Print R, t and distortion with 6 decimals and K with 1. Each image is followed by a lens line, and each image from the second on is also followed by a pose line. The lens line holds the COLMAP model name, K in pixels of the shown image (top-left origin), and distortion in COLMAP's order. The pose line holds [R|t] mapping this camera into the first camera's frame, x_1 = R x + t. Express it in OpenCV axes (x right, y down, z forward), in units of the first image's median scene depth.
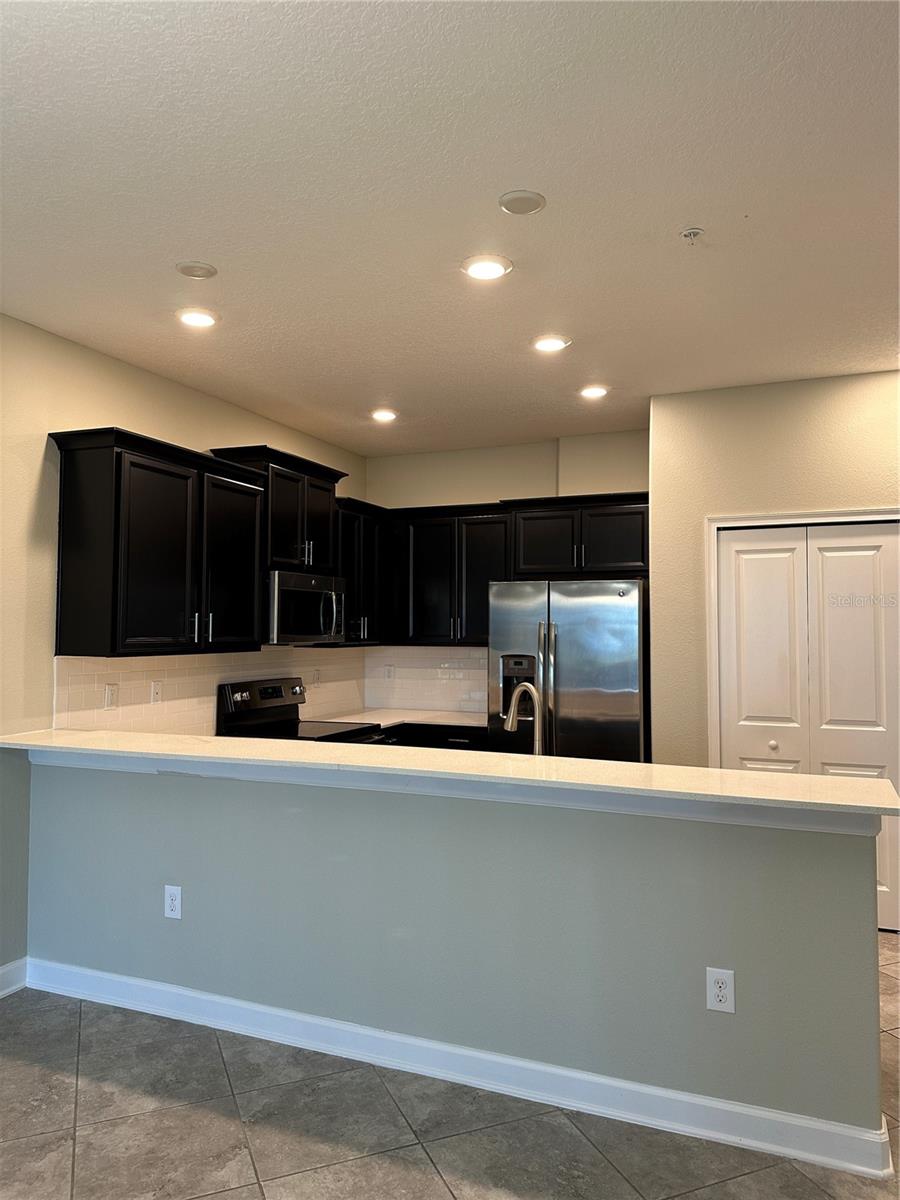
lens RADIAL K [[842.5, 0, 447.3], [0, 842.5, 595.4], [0, 0, 1]] dist [0.021652, -0.025359]
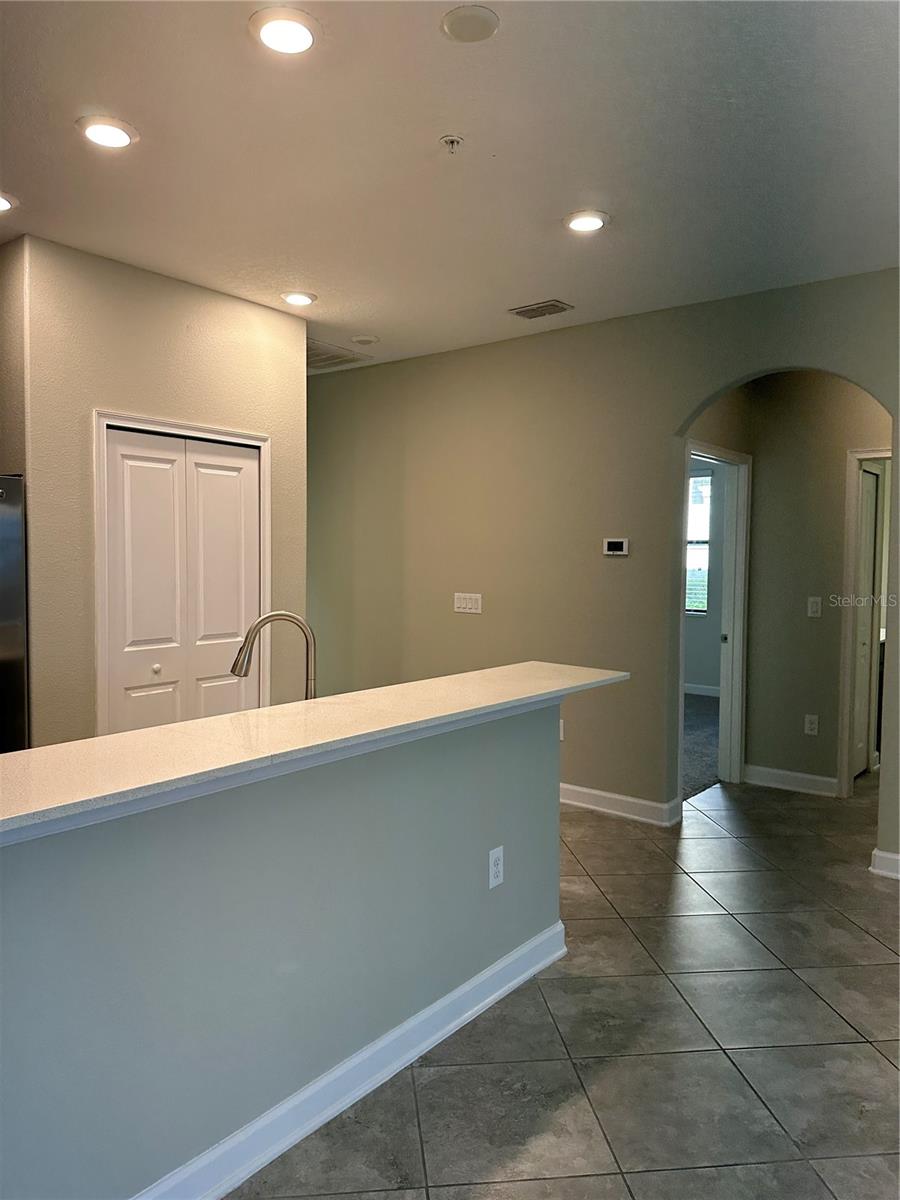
lens RADIAL K [[842.5, 0, 441.6], [0, 842.5, 590.5], [0, 0, 1]] dist [0.021652, -0.025359]
pose [[0.266573, -0.034129, 0.963210, -0.432007], [-0.049834, 0.997548, 0.049138, 0.029018], [-0.962525, -0.061100, 0.264219, 0.455551]]
